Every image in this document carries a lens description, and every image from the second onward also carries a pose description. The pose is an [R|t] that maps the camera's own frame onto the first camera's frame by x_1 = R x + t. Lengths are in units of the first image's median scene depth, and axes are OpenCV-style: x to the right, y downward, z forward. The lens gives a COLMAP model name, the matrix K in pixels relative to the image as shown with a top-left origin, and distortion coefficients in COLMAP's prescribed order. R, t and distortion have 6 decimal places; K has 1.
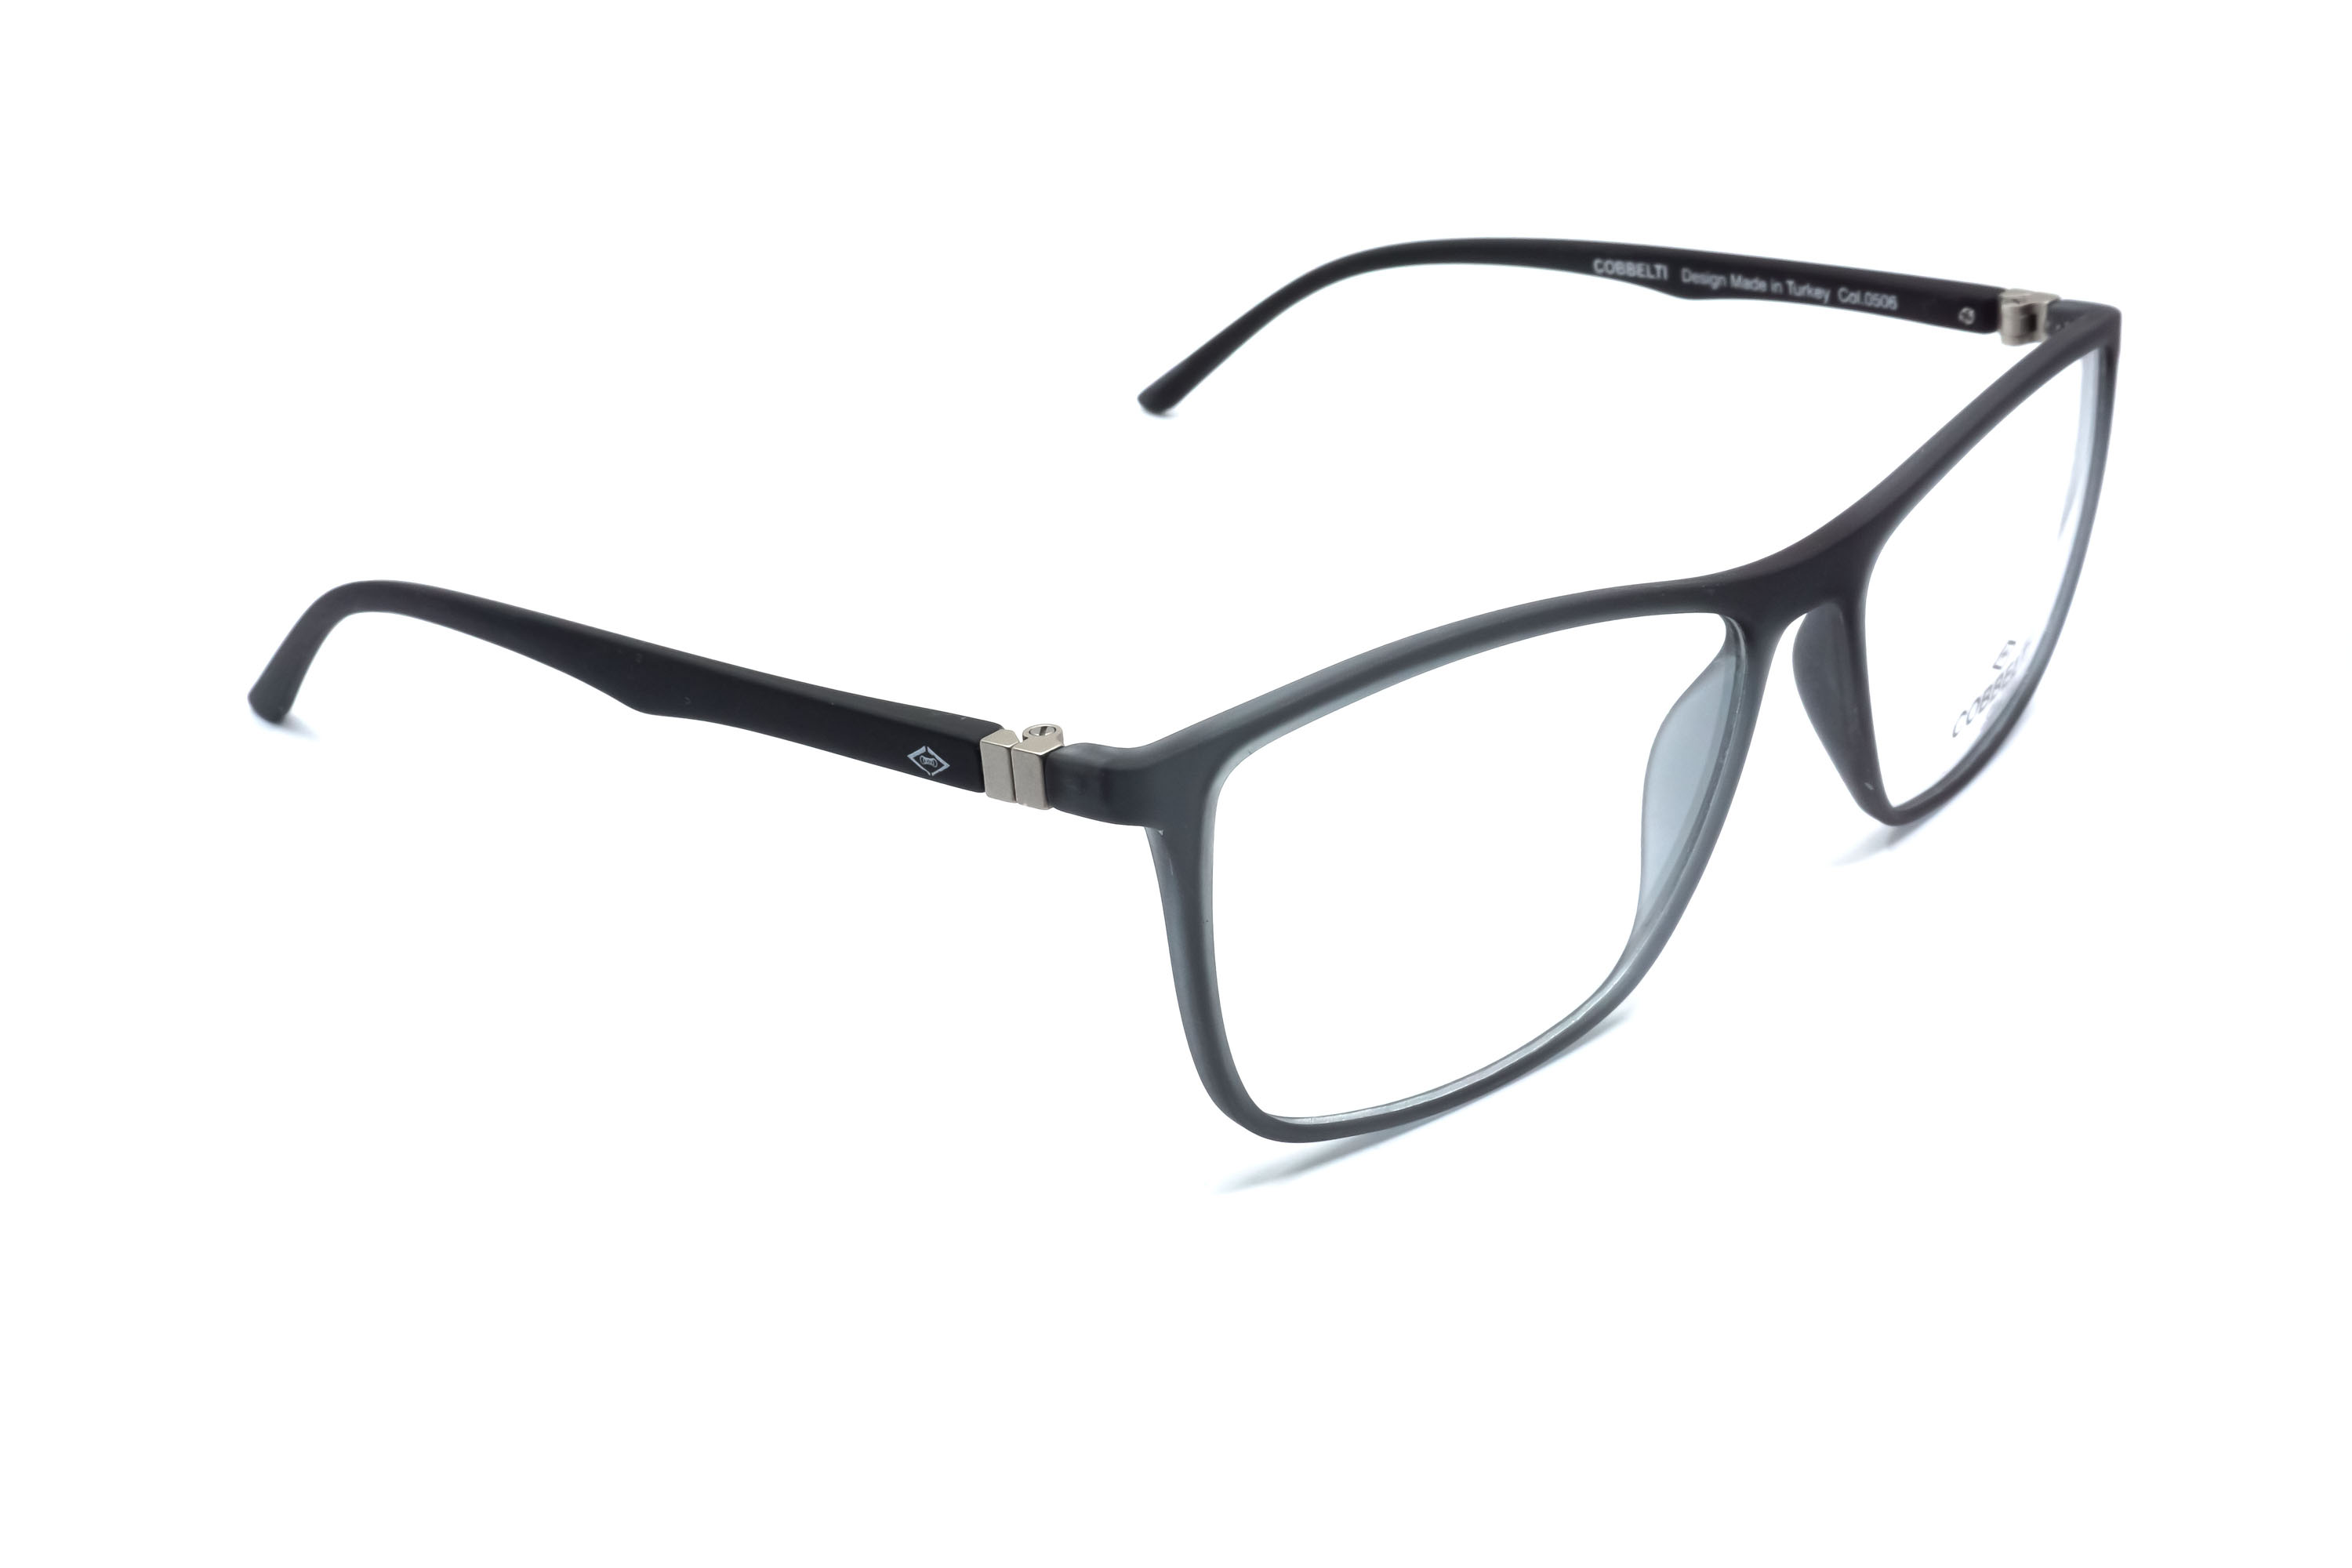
lens RADIAL K [[2609.2, 0, 1176.0], [0, 2609.2, 784.0], [0, 0, 1]] dist [0.008978, 0.015331]
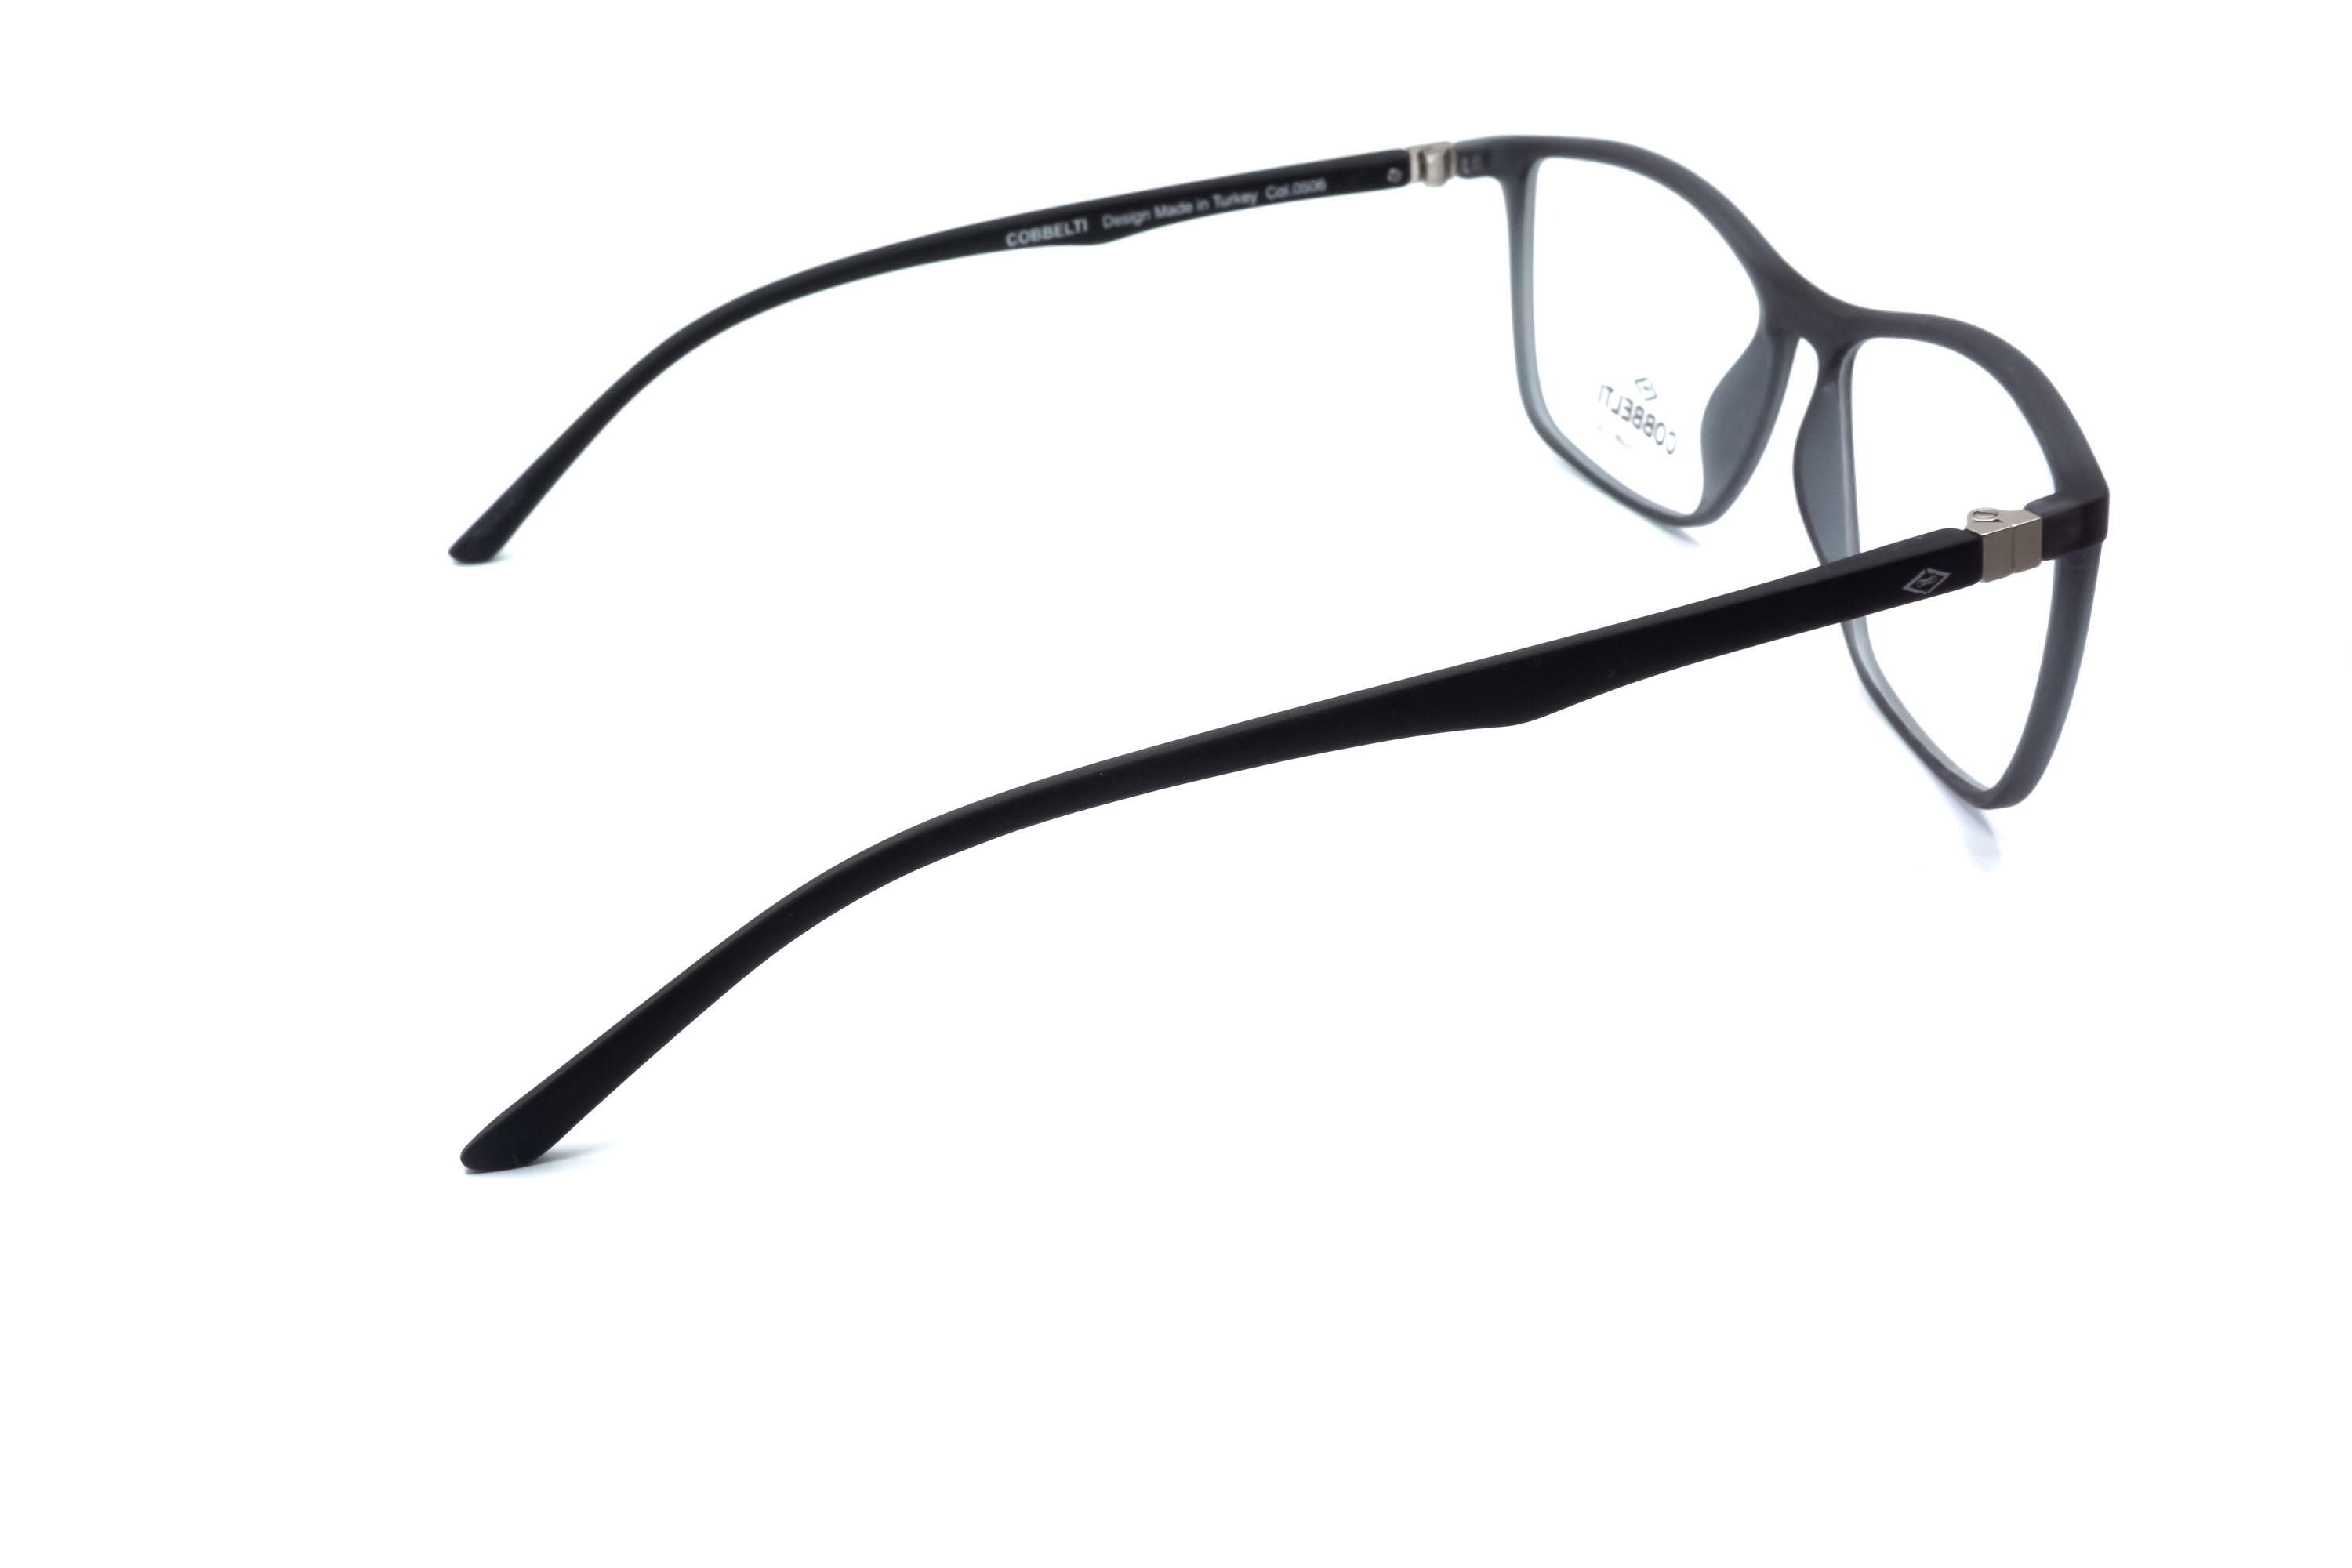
lens RADIAL K [[2633.5, 0, 1176.0], [0, 2633.5, 784.0], [0, 0, 1]] dist [0.005643, 0.004695]
pose [[0.496998, -0.379518, 0.780358, -0.787274], [0.405998, 0.896486, 0.177421, -0.176537], [-0.766915, 0.228646, 0.599636, 0.386234]]
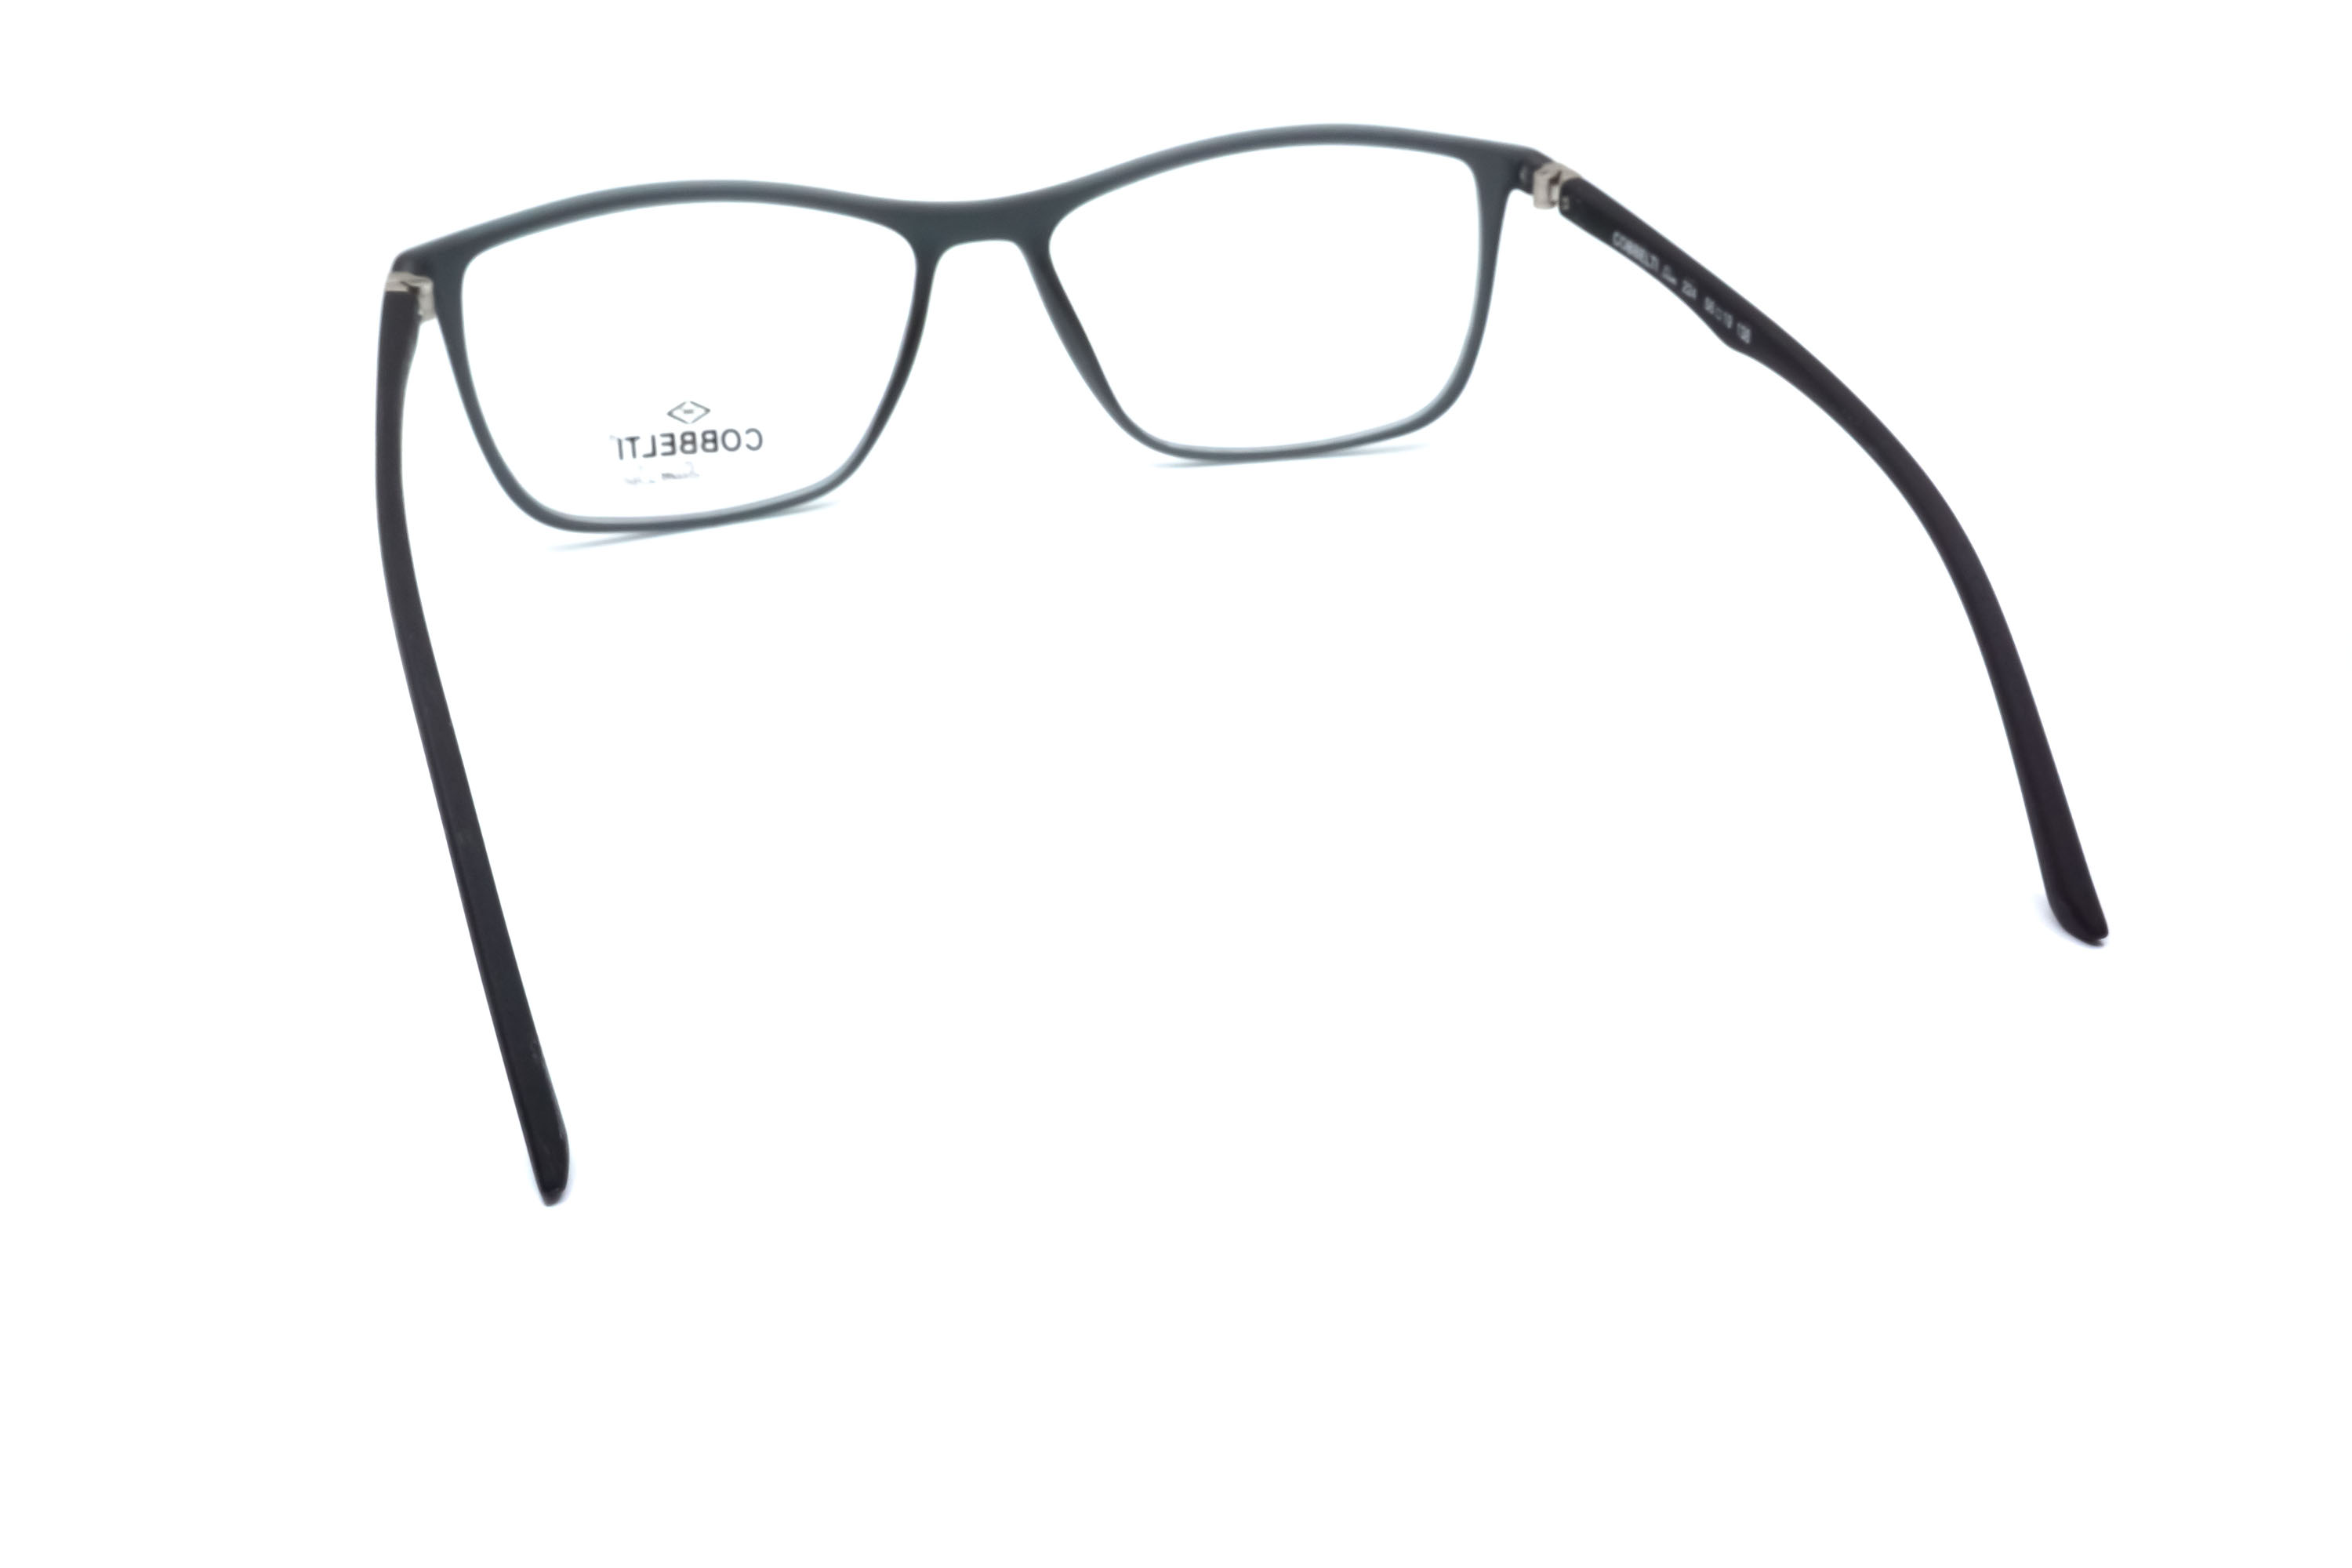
lens RADIAL K [[2633.5, 0, 1176.0], [0, 2633.5, 784.0], [0, 0, 1]] dist [0.005643, 0.004695]
pose [[-0.874987, -0.171904, 0.452600, -0.464468], [0.261461, 0.619017, 0.740578, -0.743979], [-0.407476, 0.766333, -0.496686, 1.490195]]
